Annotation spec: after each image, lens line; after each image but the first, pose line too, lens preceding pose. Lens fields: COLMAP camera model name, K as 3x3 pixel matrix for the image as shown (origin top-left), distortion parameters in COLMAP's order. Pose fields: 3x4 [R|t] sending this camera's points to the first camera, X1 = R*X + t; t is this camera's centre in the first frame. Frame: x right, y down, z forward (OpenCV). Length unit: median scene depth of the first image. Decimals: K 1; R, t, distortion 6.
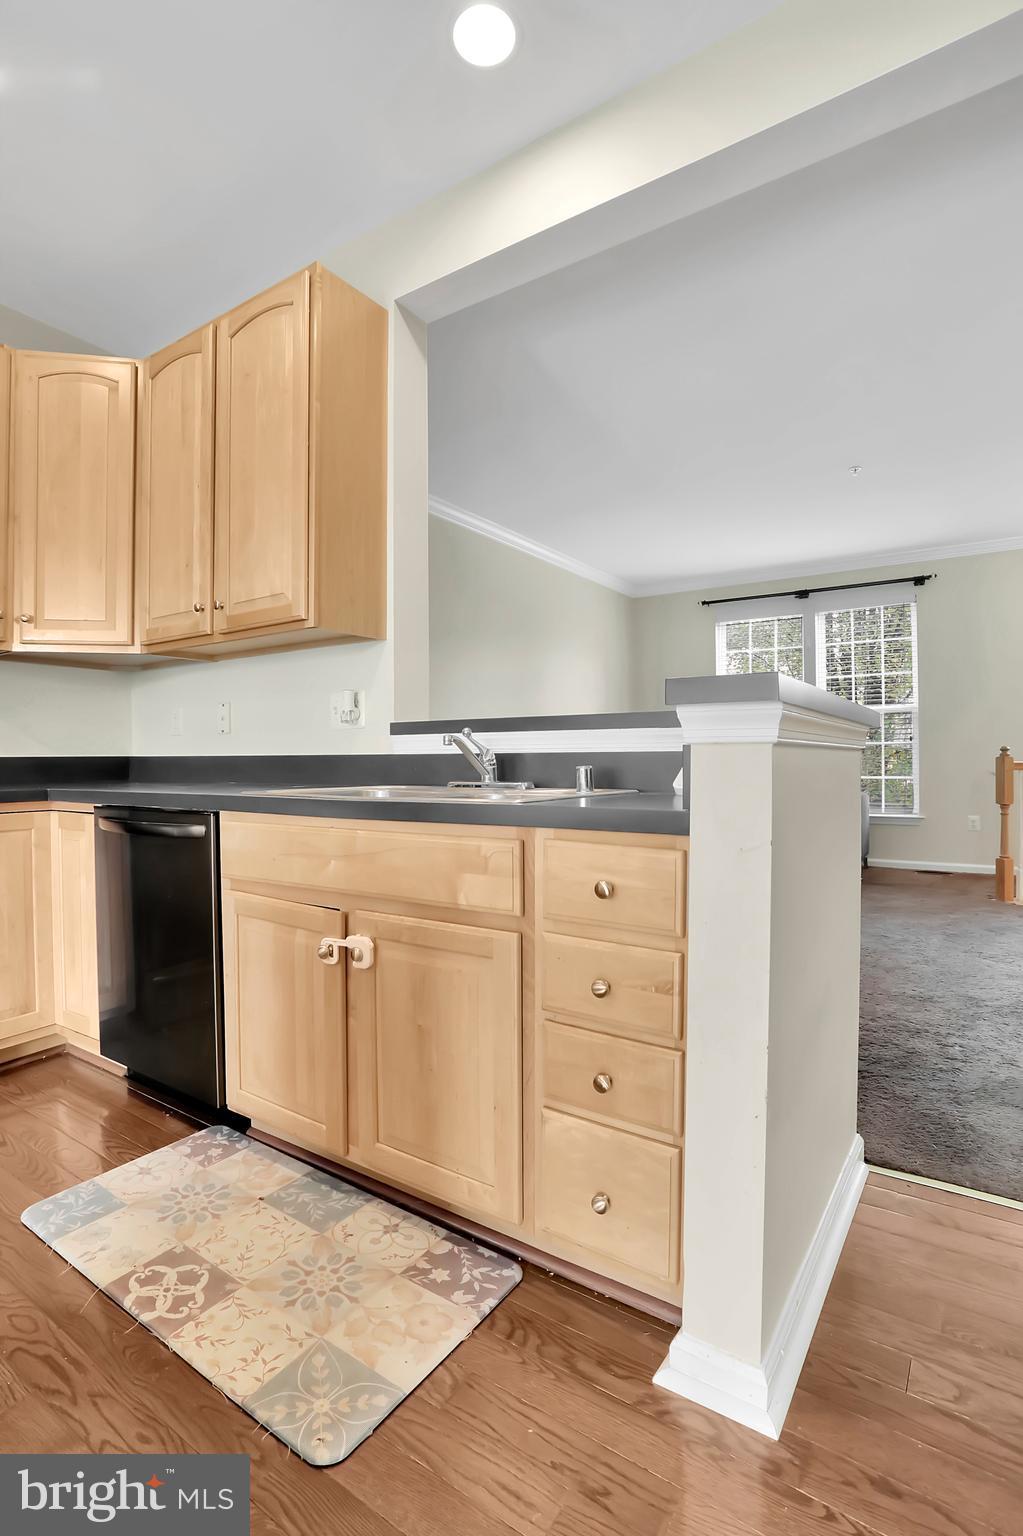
lens RADIAL K [[748.3, 0, 501.6], [0, 748.3, 766.1], [0, 0, 1]] dist [-0.064682, 0.023447]
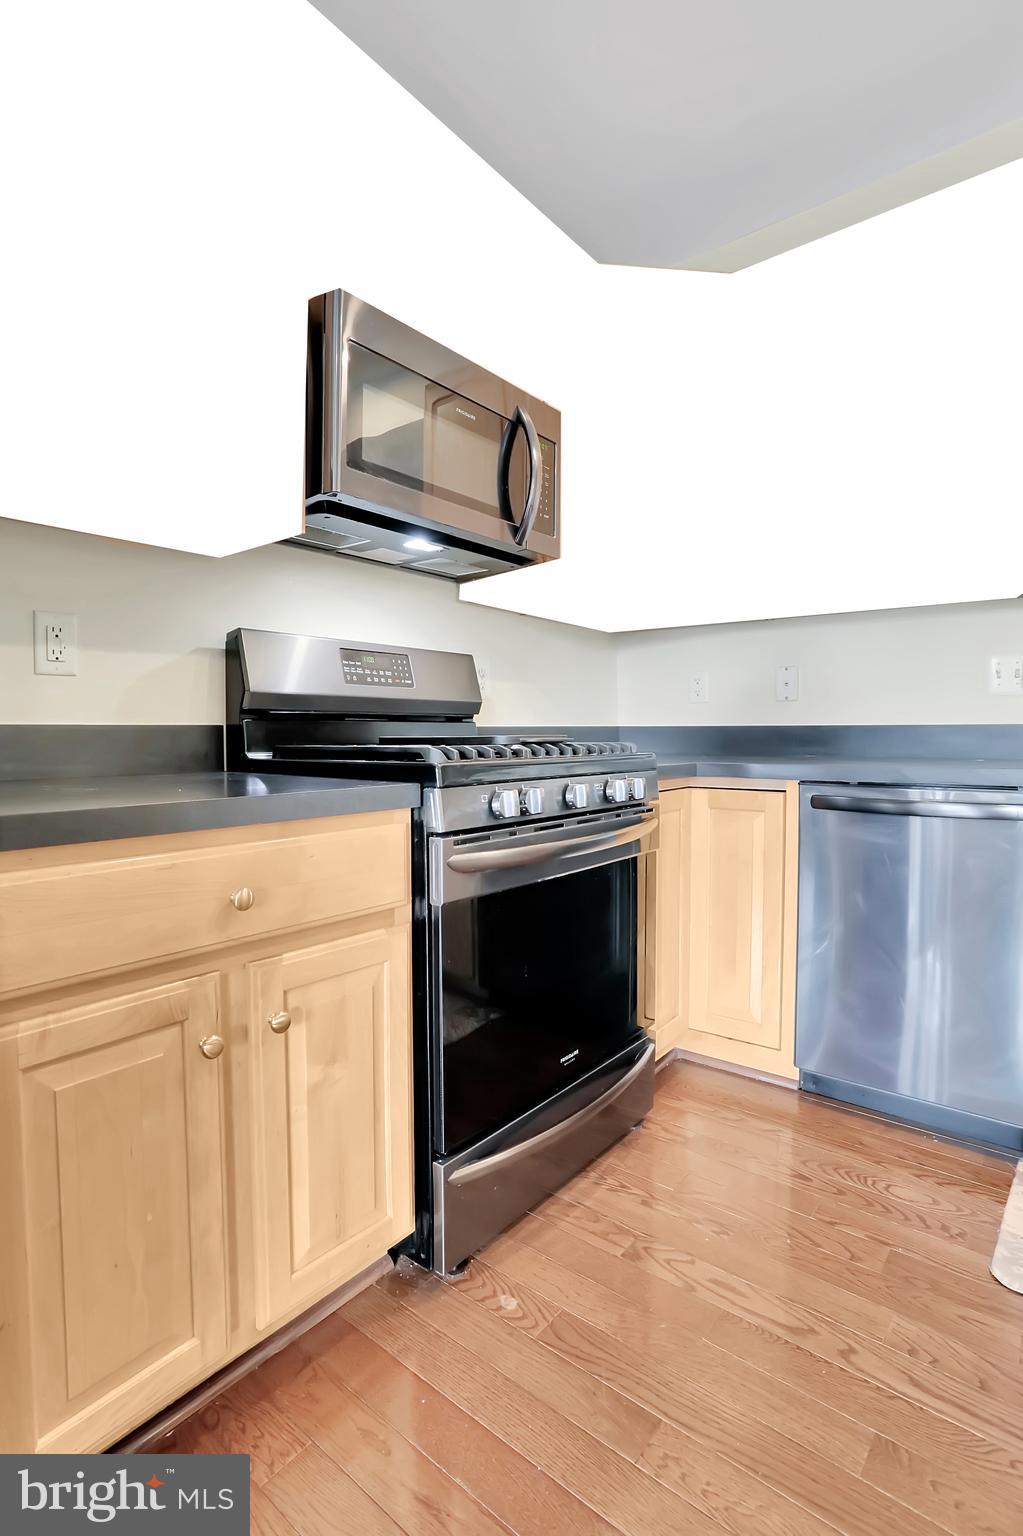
lens RADIAL K [[744.4, 0, 517.9], [0, 744.4, 771.8], [0, 0, 1]] dist [-0.055671, 0.018912]
pose [[0.997311, 0.004758, -0.073132, -0.983735], [-0.001783, 0.999170, 0.040696, 0.008786], [0.073265, -0.040456, 0.996492, 0.137108]]
